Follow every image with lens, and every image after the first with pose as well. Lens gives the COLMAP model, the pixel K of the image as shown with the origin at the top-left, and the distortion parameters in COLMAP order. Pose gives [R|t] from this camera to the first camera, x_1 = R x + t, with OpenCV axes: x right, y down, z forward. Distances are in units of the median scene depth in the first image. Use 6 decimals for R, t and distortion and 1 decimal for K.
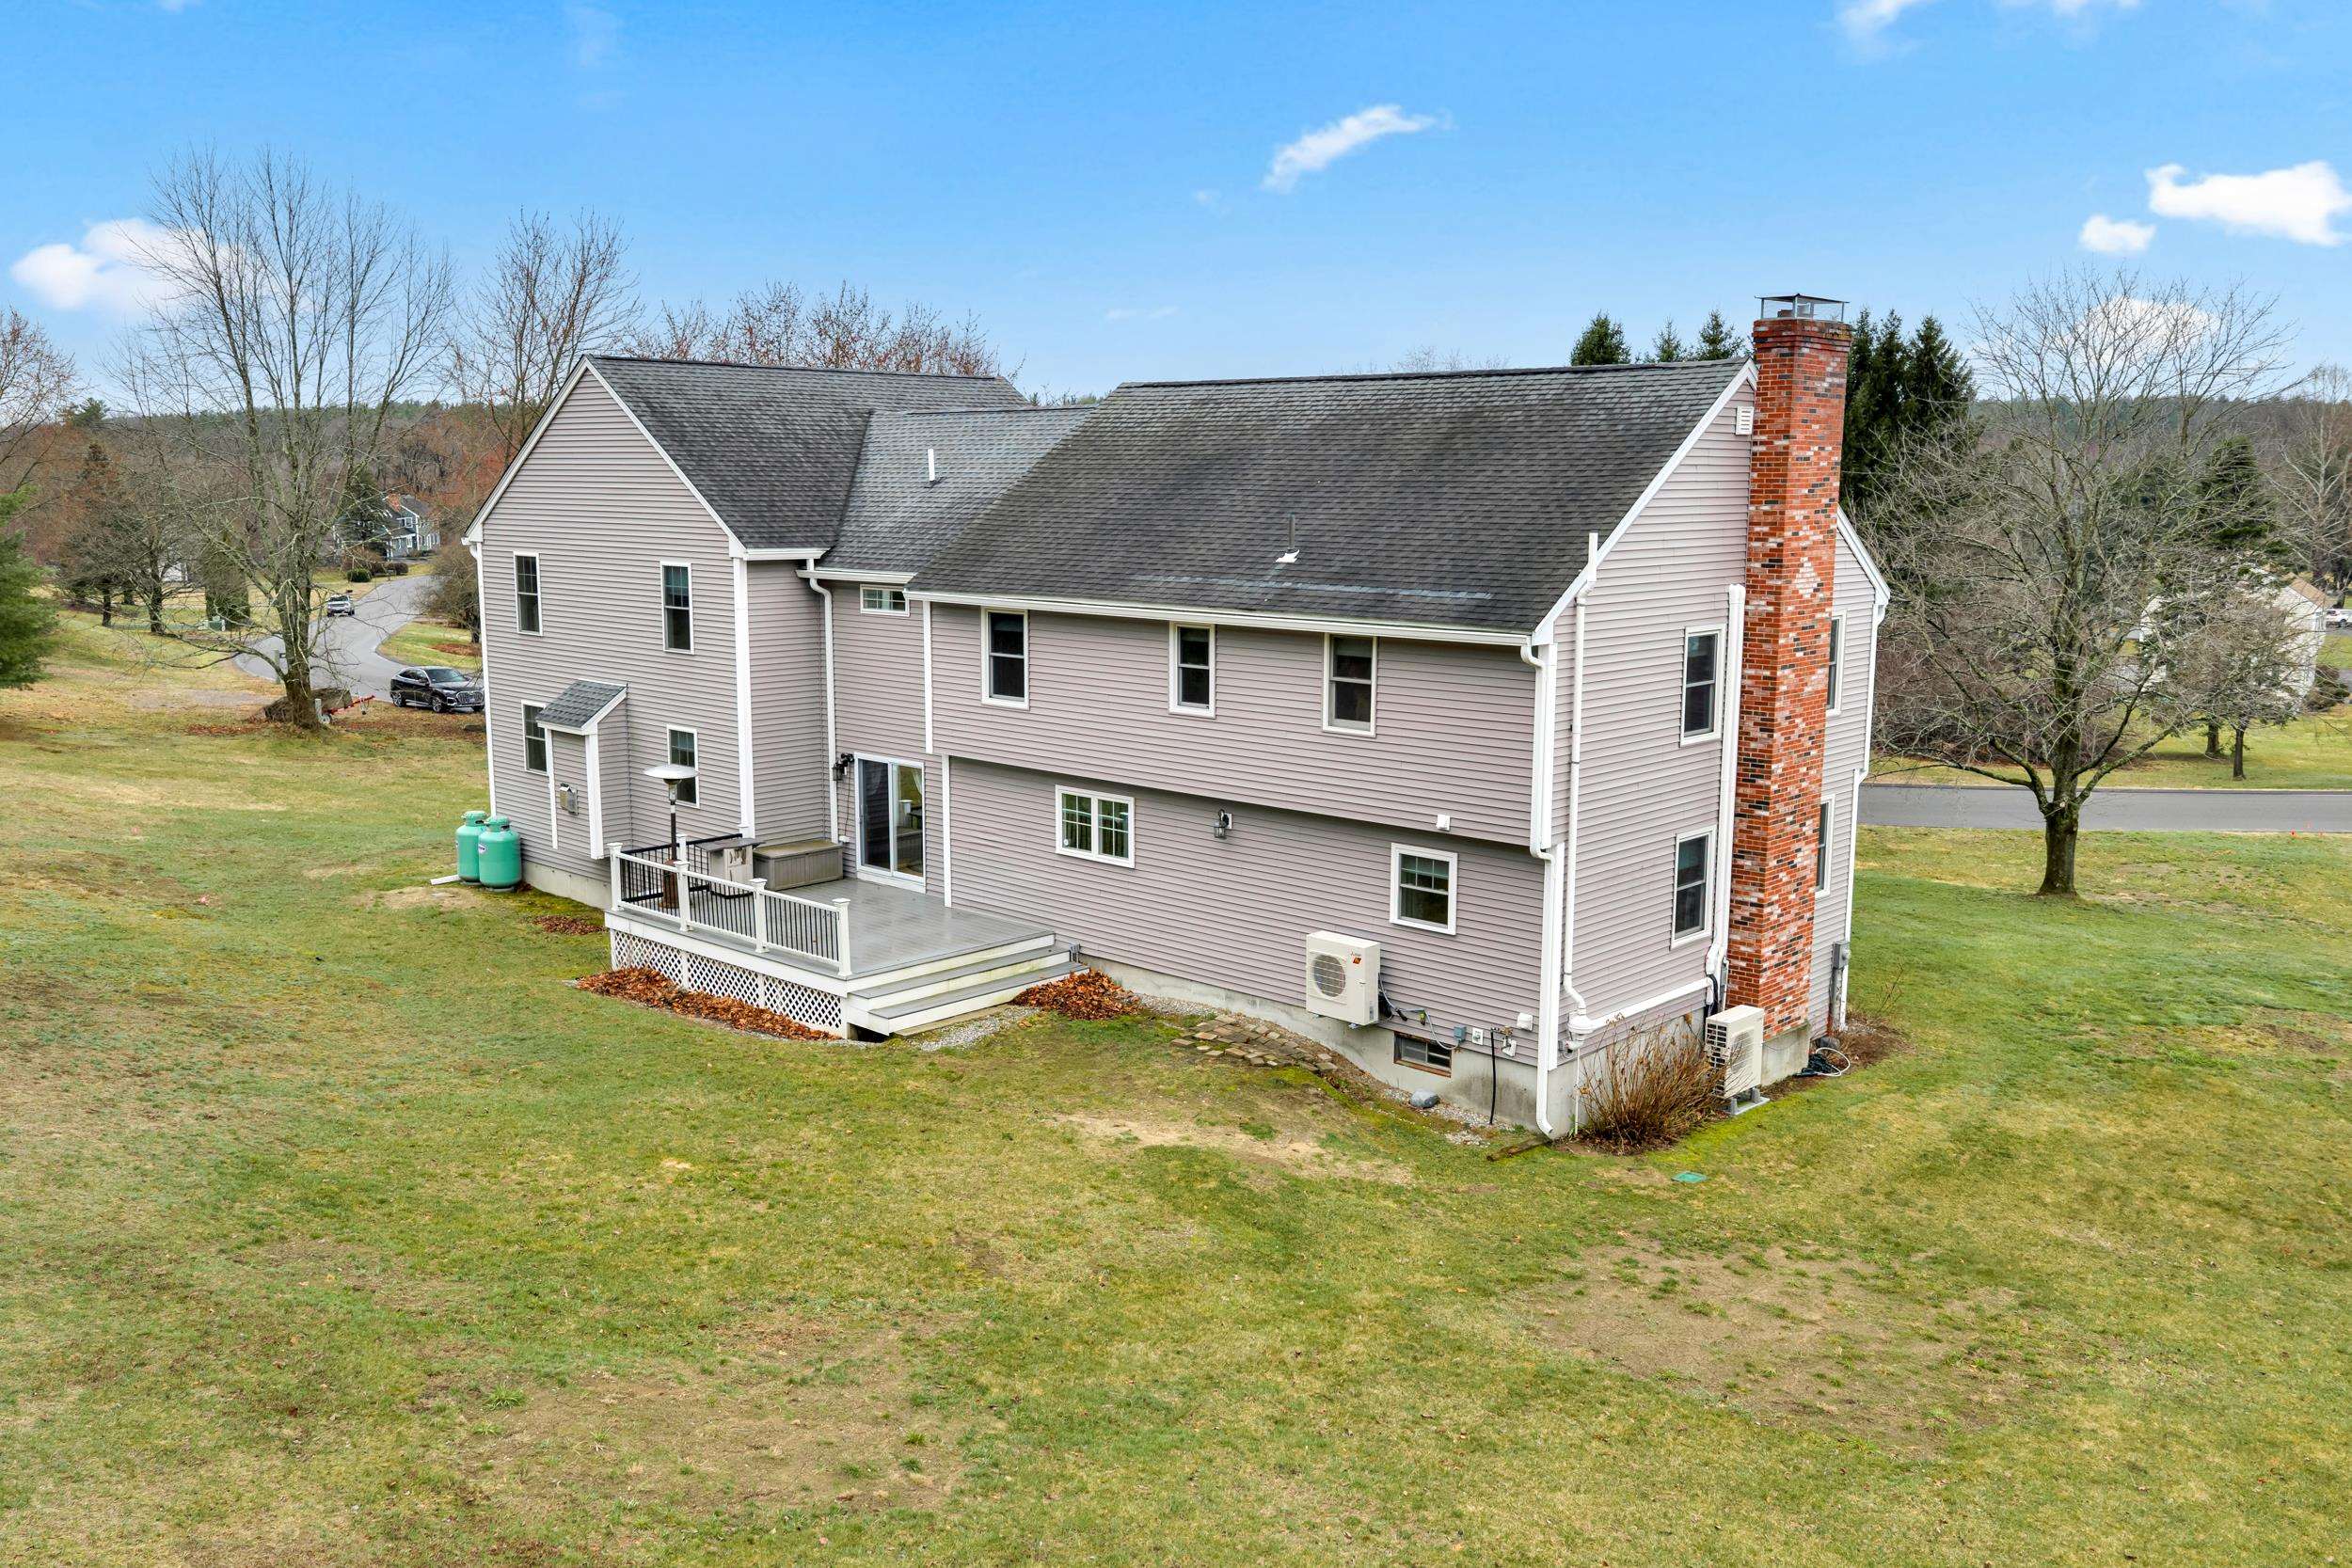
lens RADIAL K [[1941.9, 0, 1171.0], [0, 1941.9, 779.7], [0, 0, 1]] dist [-0.000676, -0.012045]
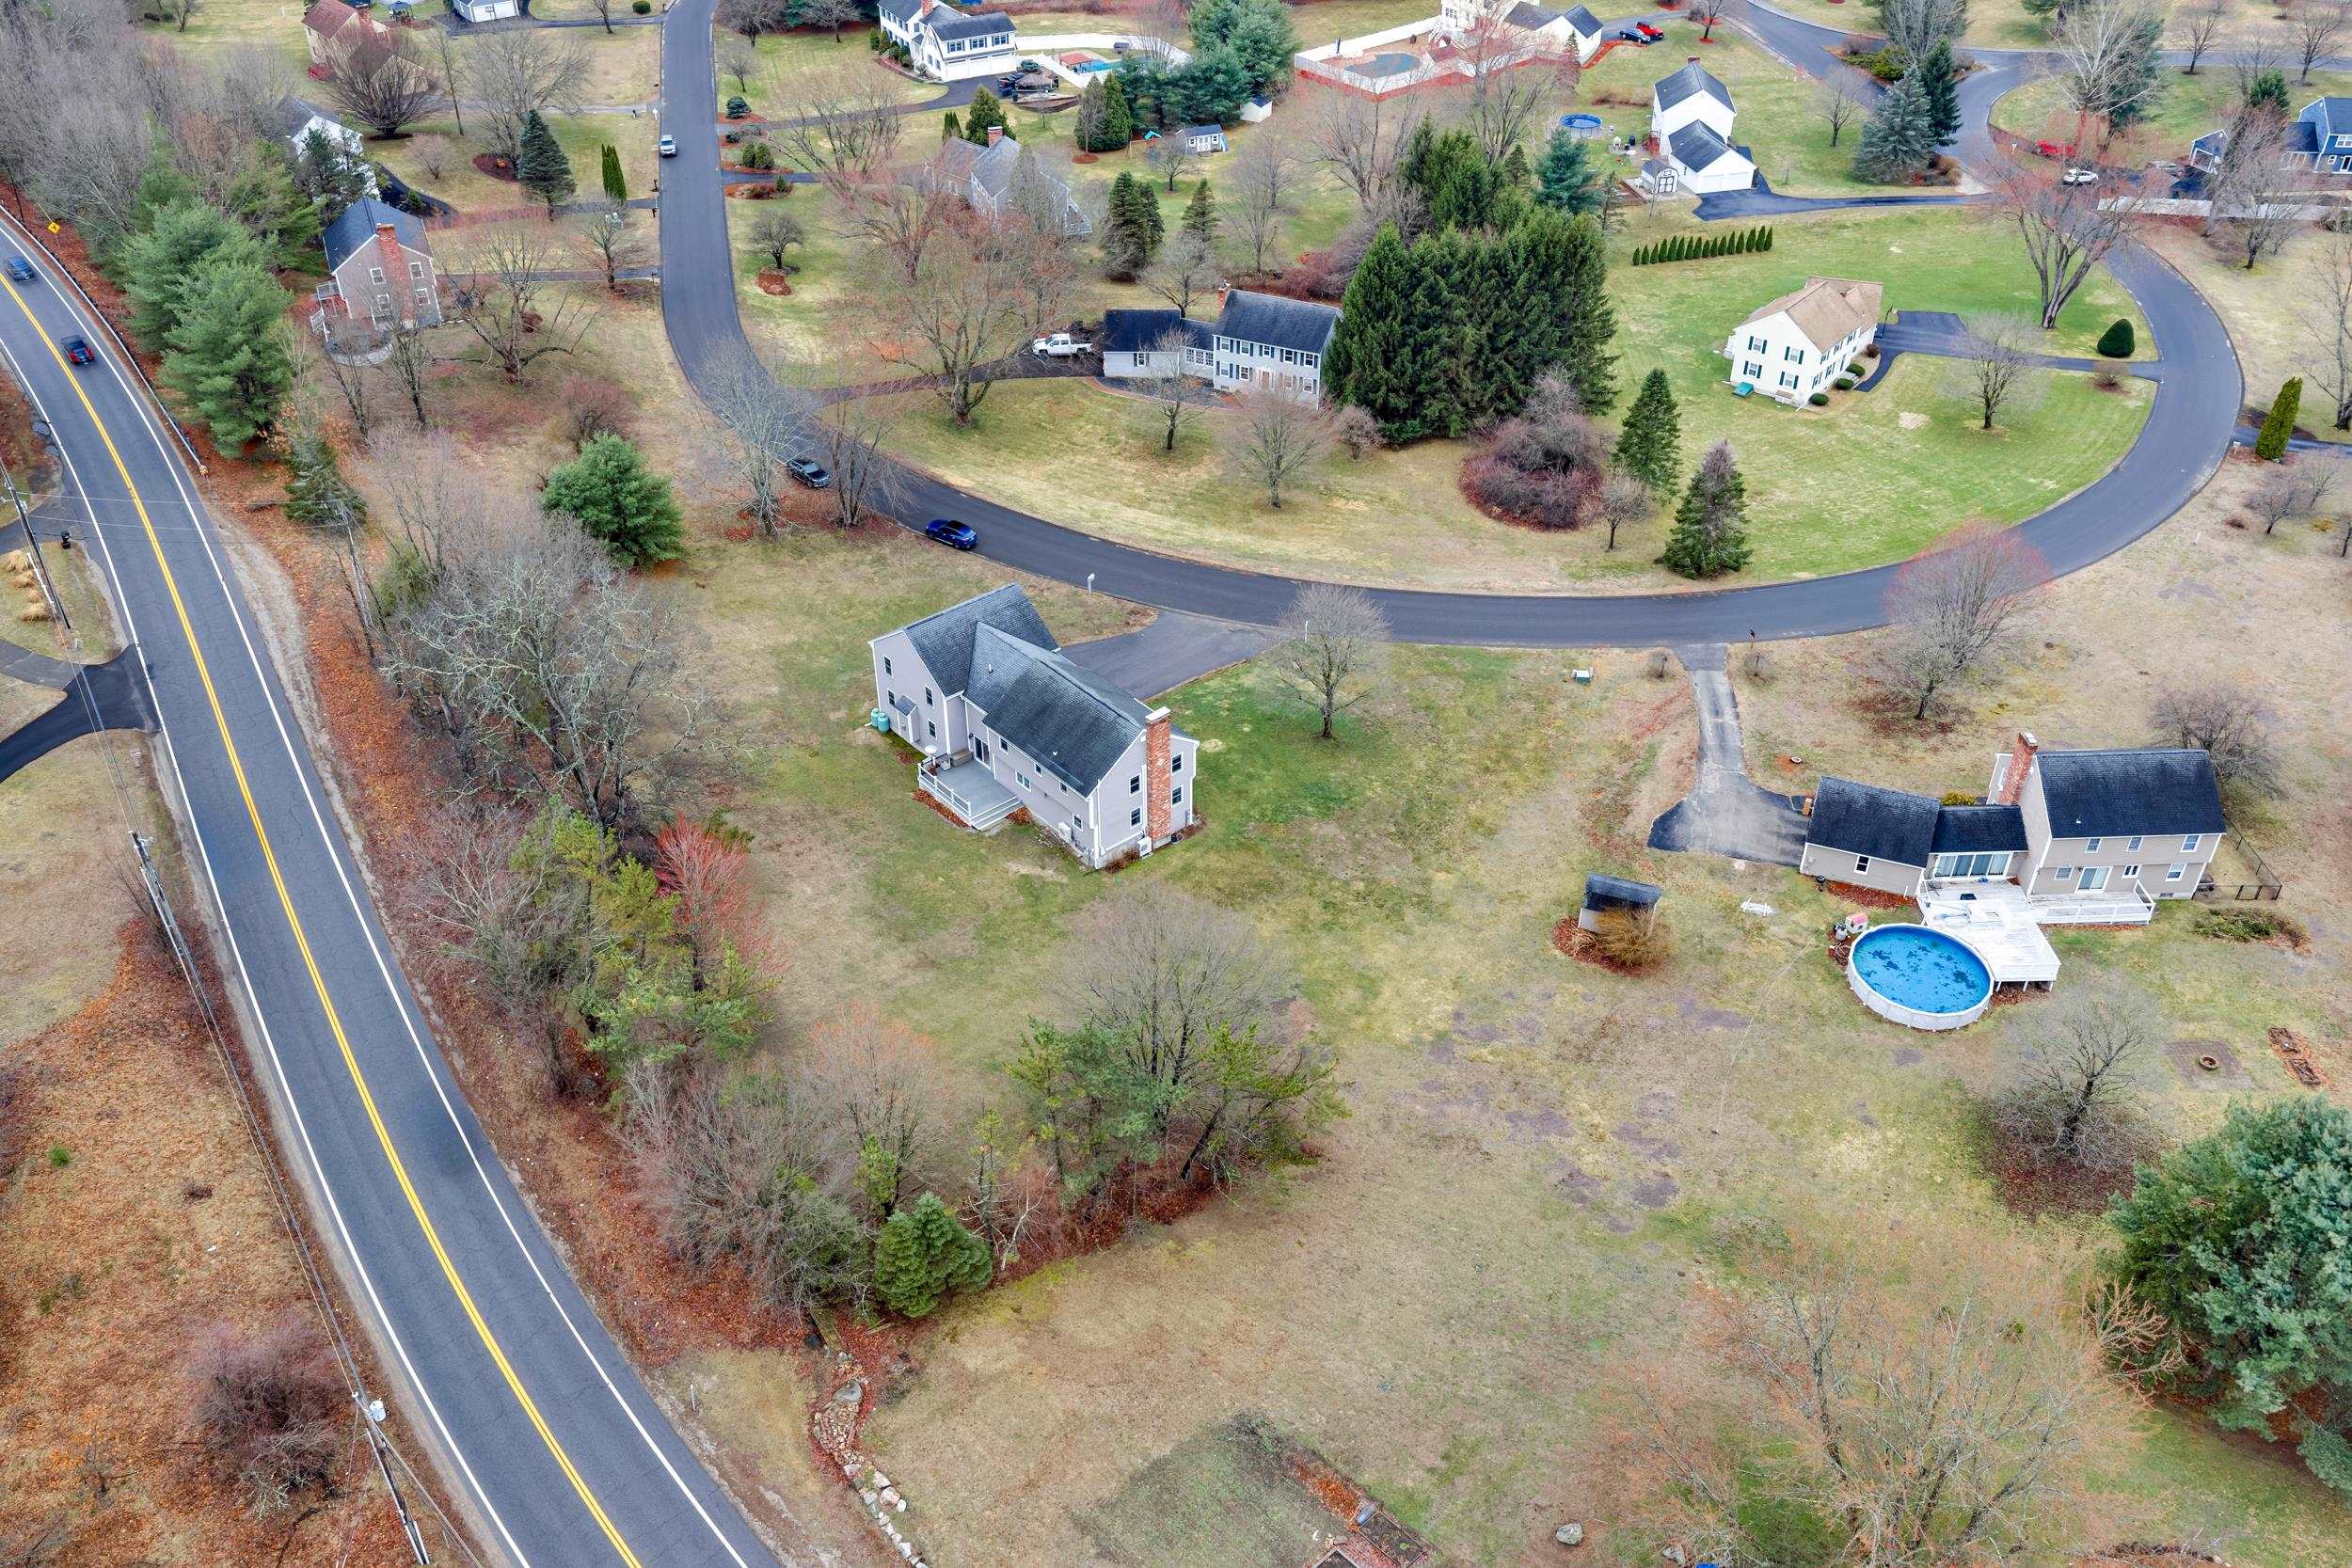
lens RADIAL K [[1941.9, 0, 1173.0], [0, 1941.9, 793.0], [0, 0, 1]] dist [-0.000676, -0.012045]
pose [[0.994388, 0.057154, -0.089023, 0.805624], [-0.008510, 0.881989, 0.471192, -2.359467], [0.105448, -0.467791, 0.877526, -3.352155]]
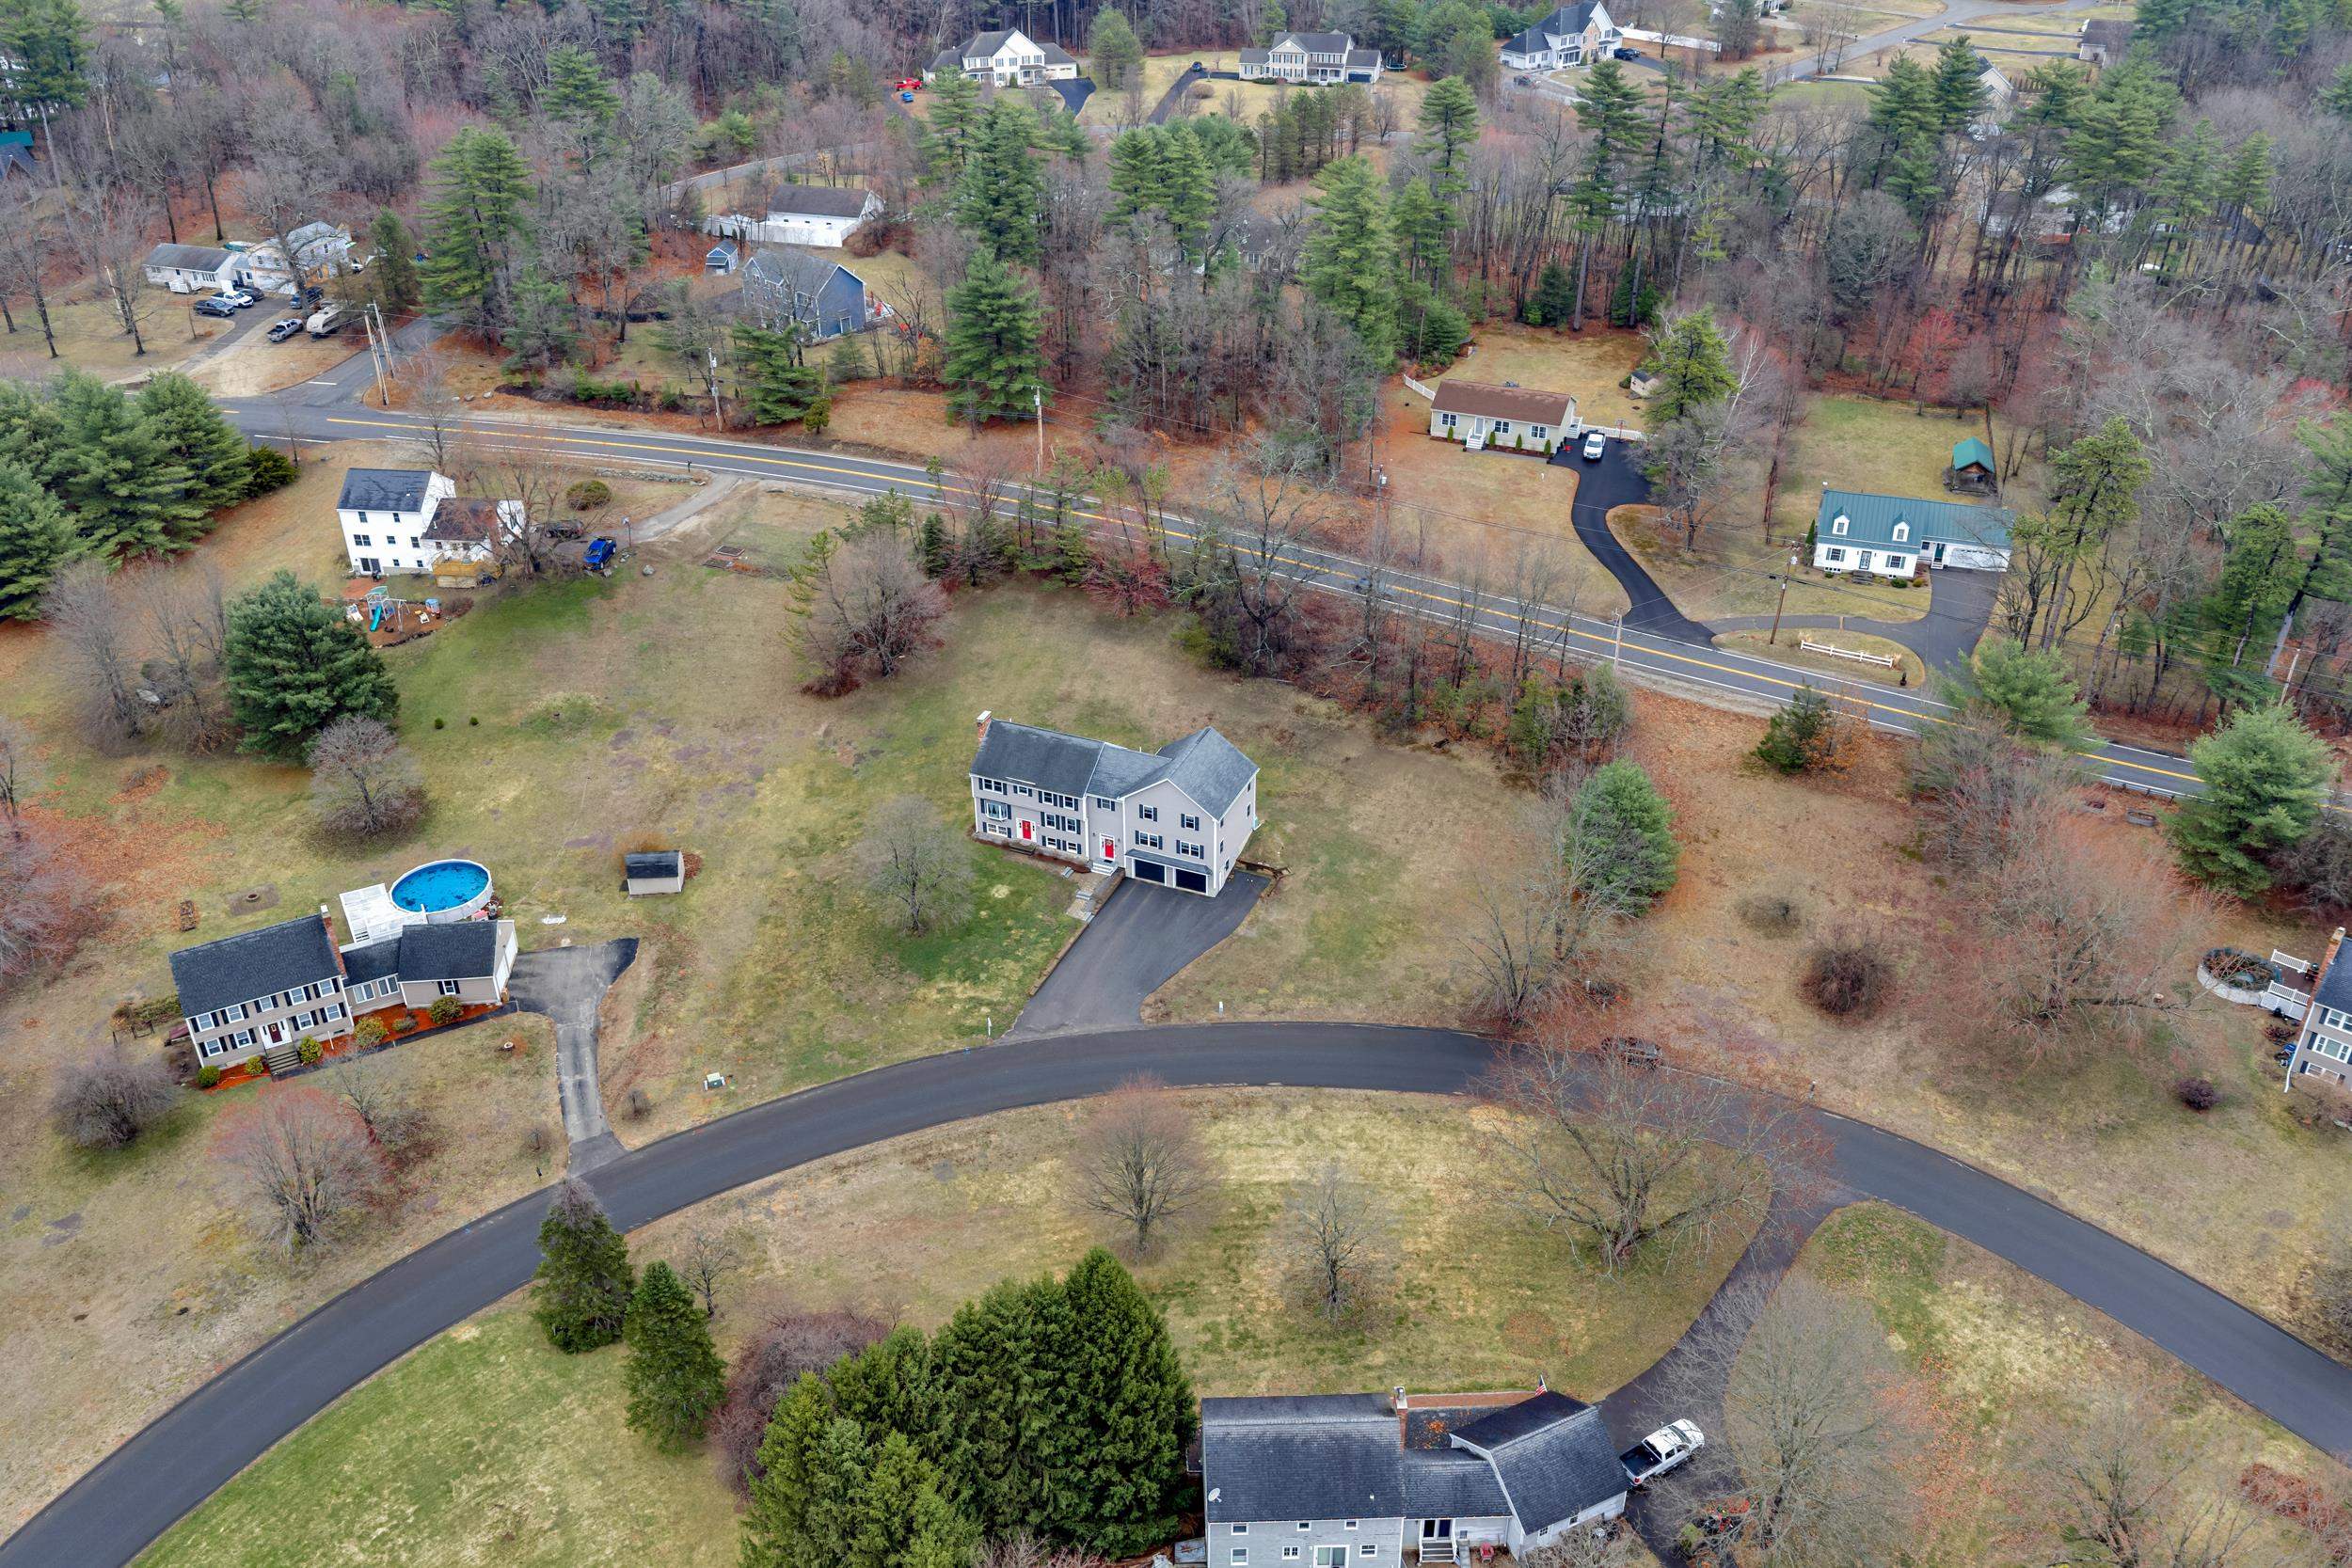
lens RADIAL K [[1941.9, 0, 1175.8], [0, 1941.9, 786.9], [0, 0, 1]] dist [-0.000676, -0.012045]
pose [[-0.936949, 0.177444, -0.301065, 1.801689], [-0.057123, 0.772149, 0.632868, -4.435626], [0.344766, 0.610163, -0.713328, 6.282512]]
